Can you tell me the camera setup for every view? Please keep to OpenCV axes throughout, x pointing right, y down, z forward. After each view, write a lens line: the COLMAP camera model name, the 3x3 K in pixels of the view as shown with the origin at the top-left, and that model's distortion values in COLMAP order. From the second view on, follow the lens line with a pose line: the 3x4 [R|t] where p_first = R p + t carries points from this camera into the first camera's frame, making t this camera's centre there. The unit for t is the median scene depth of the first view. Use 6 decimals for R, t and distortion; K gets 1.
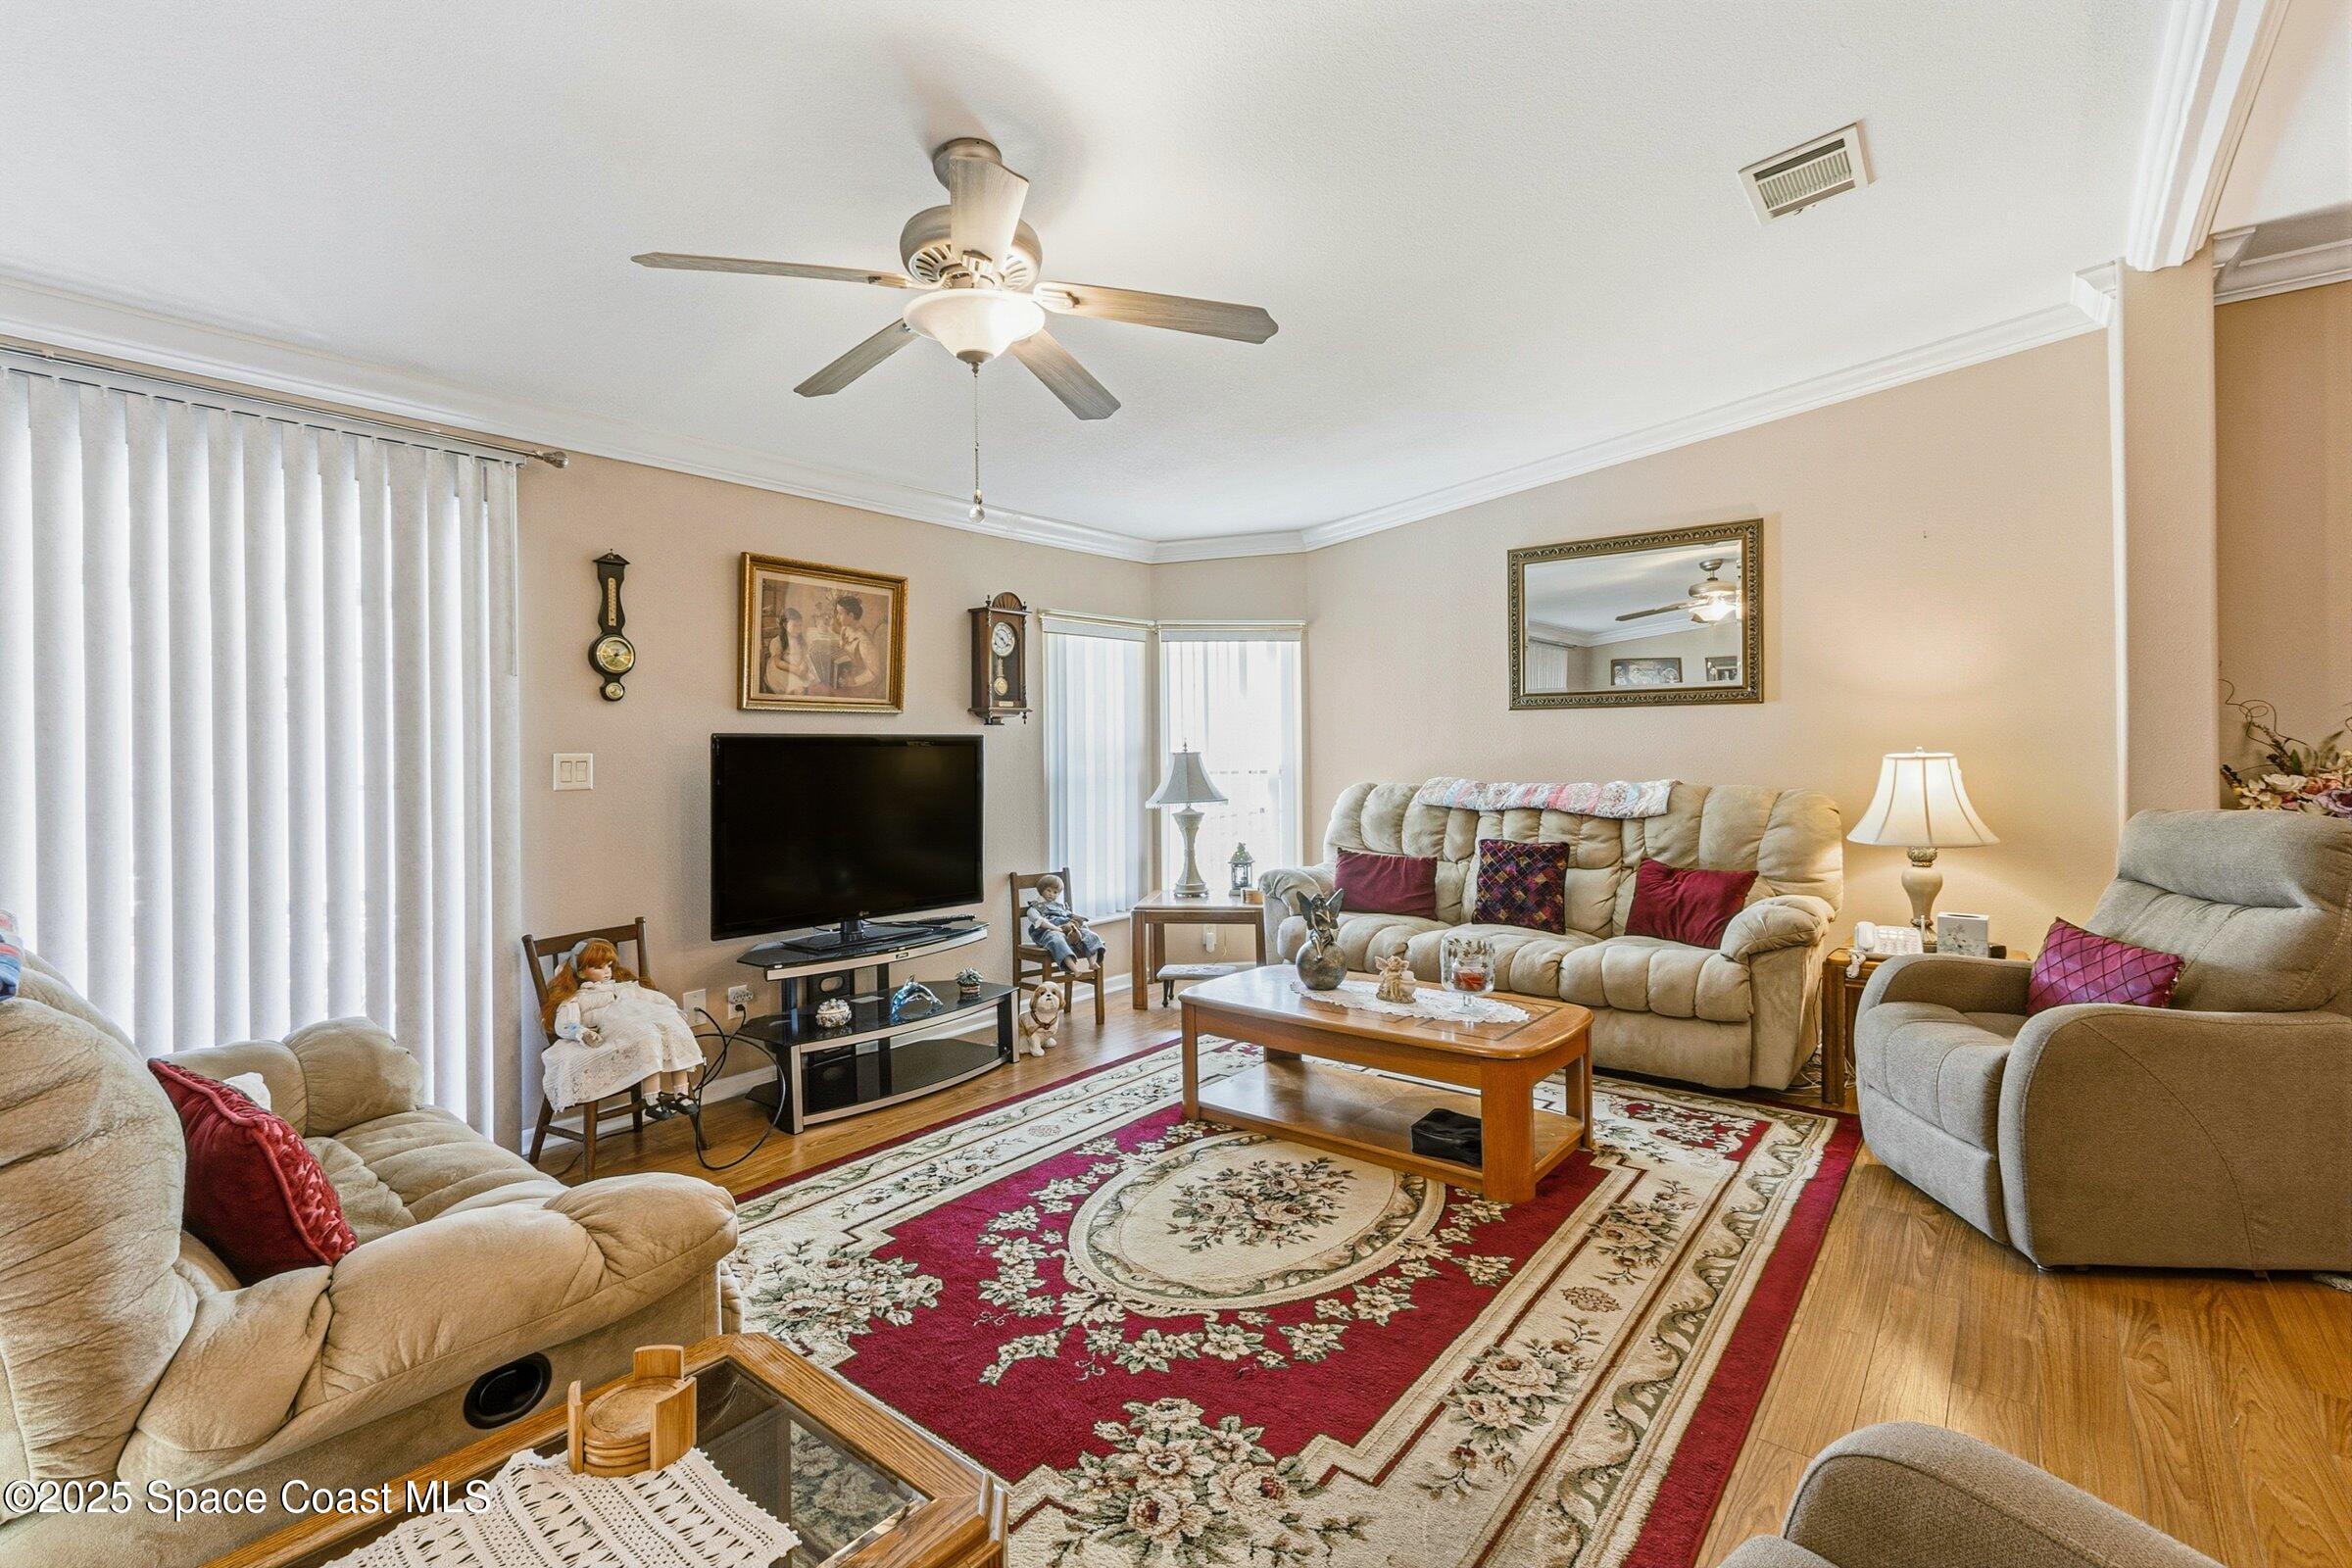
lens RADIAL K [[1068.1, 0, 1160.0], [0, 1068.1, 749.0], [0, 0, 1]] dist [0.005185, 0.000135]
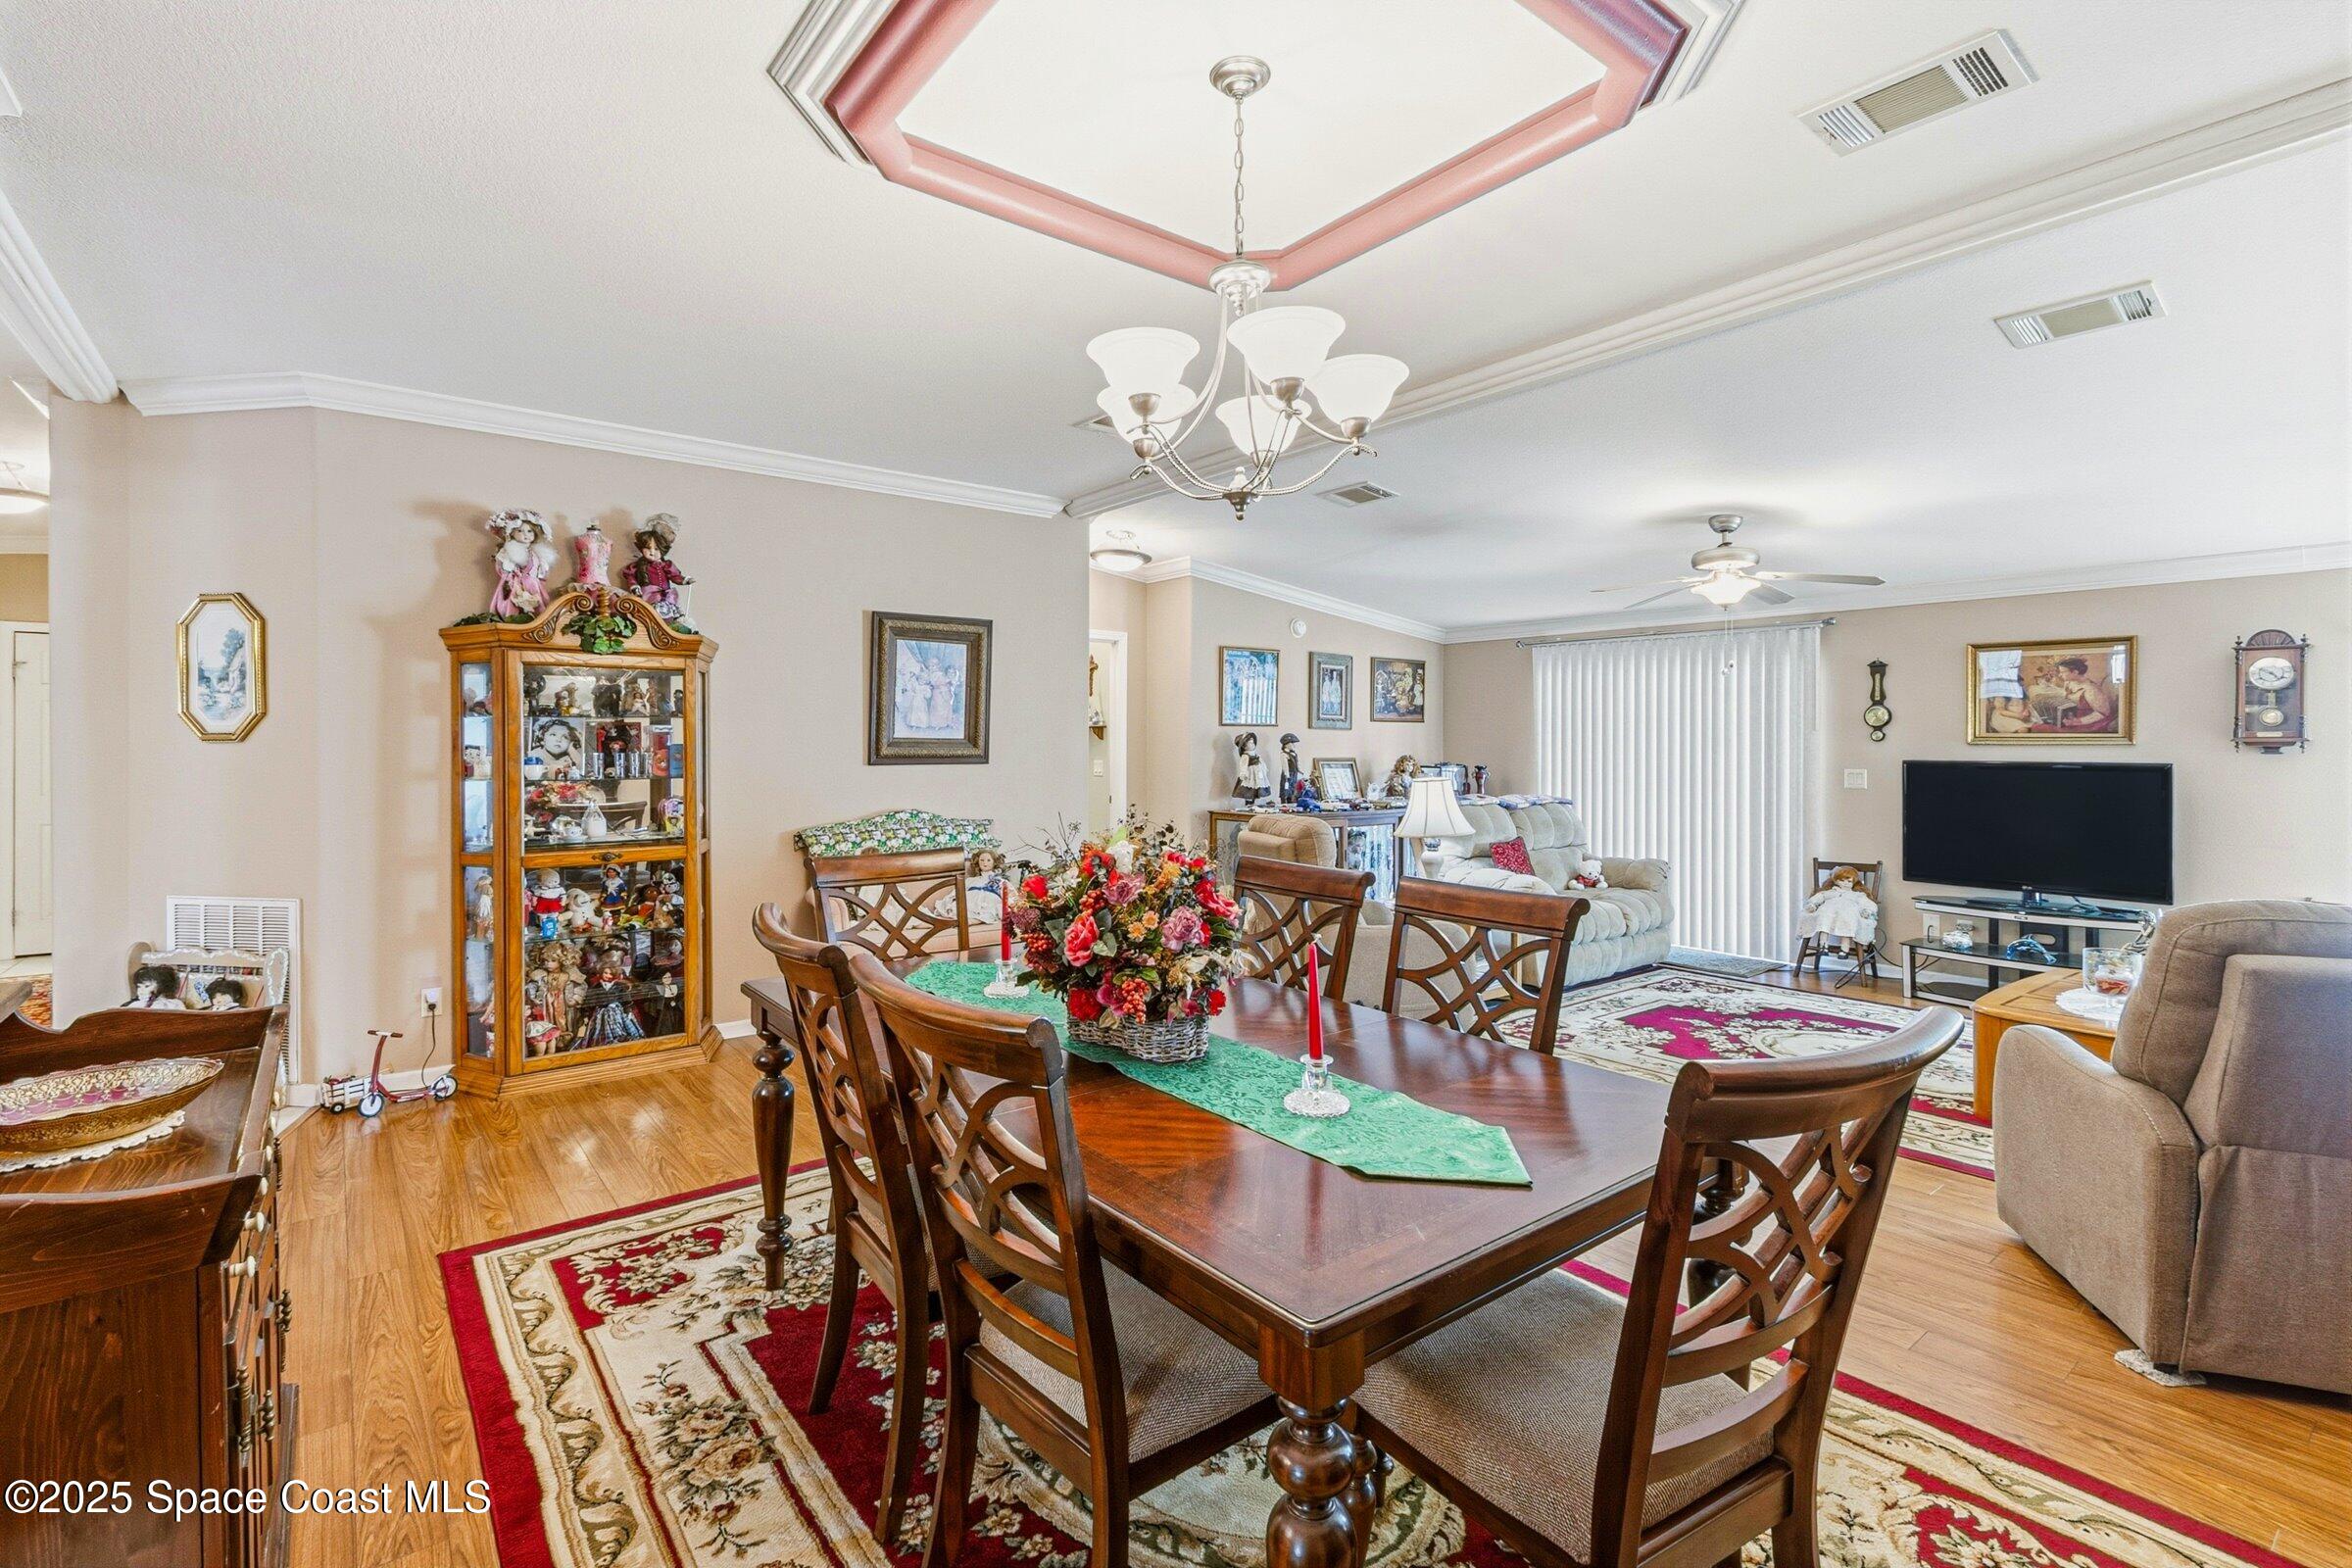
lens RADIAL K [[1068.1, 0, 1160.0], [0, 1068.1, 749.0], [0, 0, 1]] dist [0.005185, 0.000135]
pose [[-0.228374, 0.015420, -0.973451, 1.697475], [0.002232, 0.999880, 0.015315, -0.068211], [0.973571, 0.001325, -0.228381, 0.246846]]
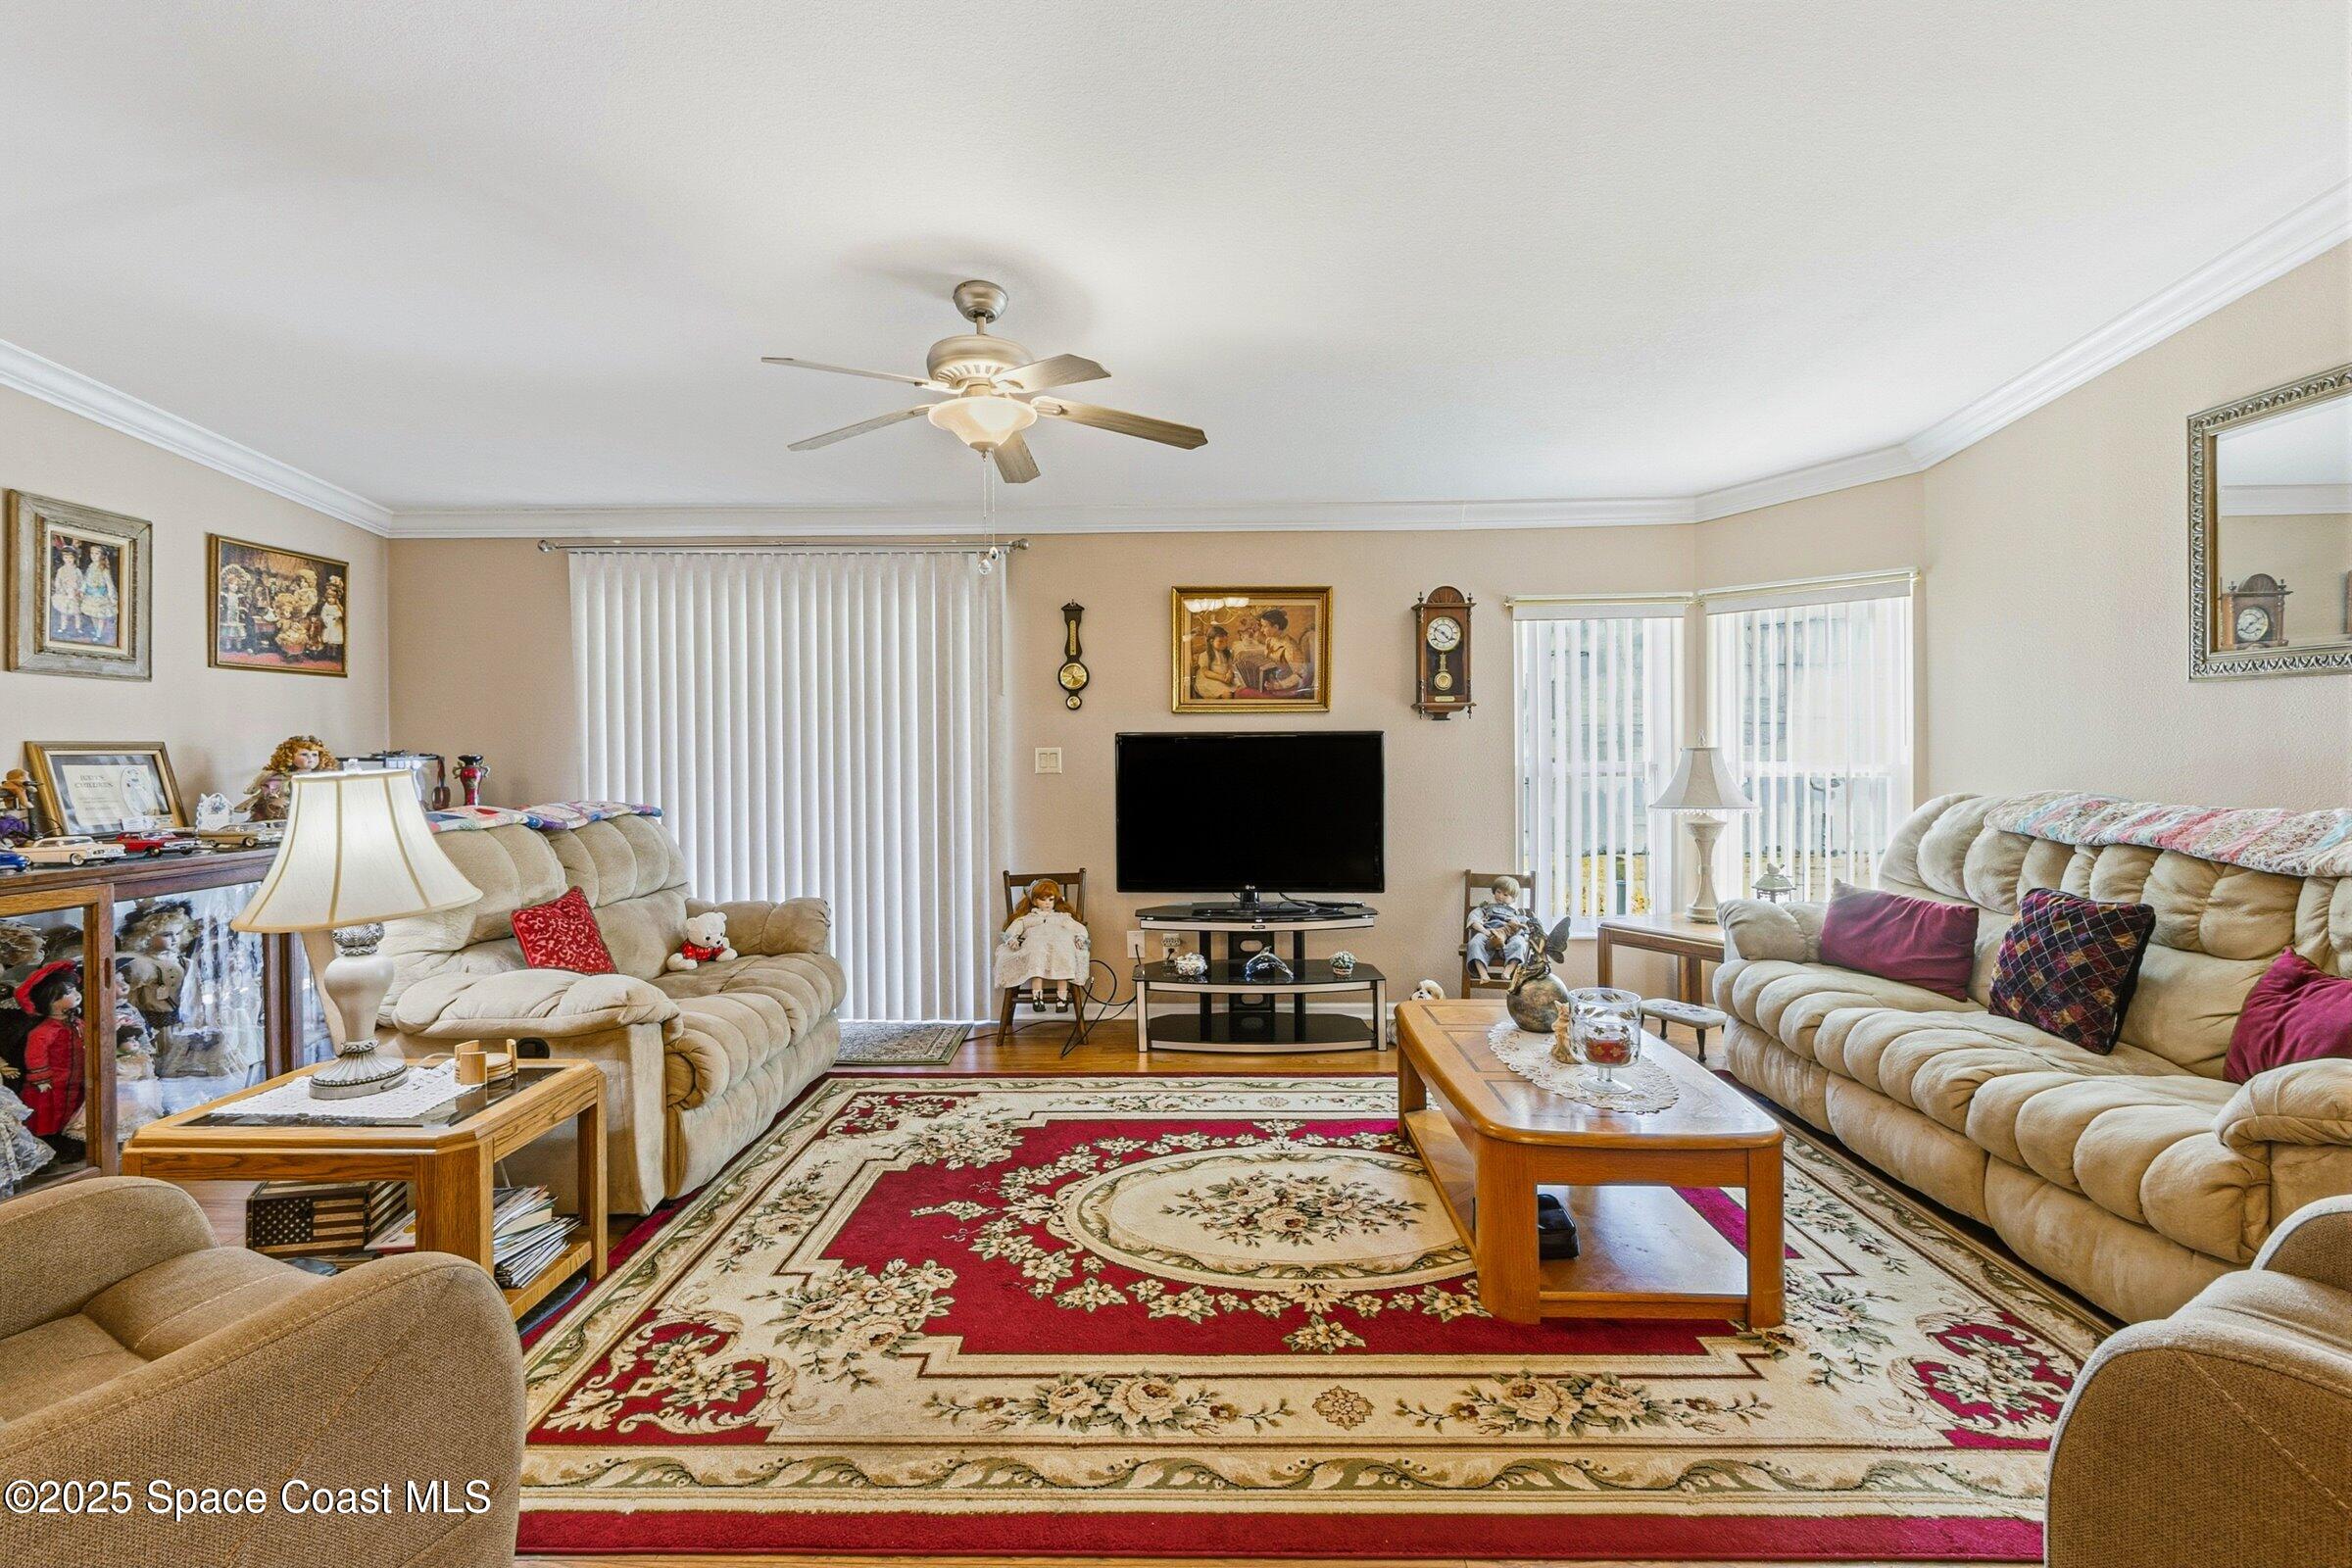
lens RADIAL K [[1068.1, 0, 1160.0], [0, 1068.1, 749.0], [0, 0, 1]] dist [0.005185, 0.000135]
pose [[0.606356, 0.007774, -0.795155, 0.716376], [0.001891, 0.999935, 0.011218, -0.010402], [0.795191, -0.008306, 0.606302, 0.276023]]
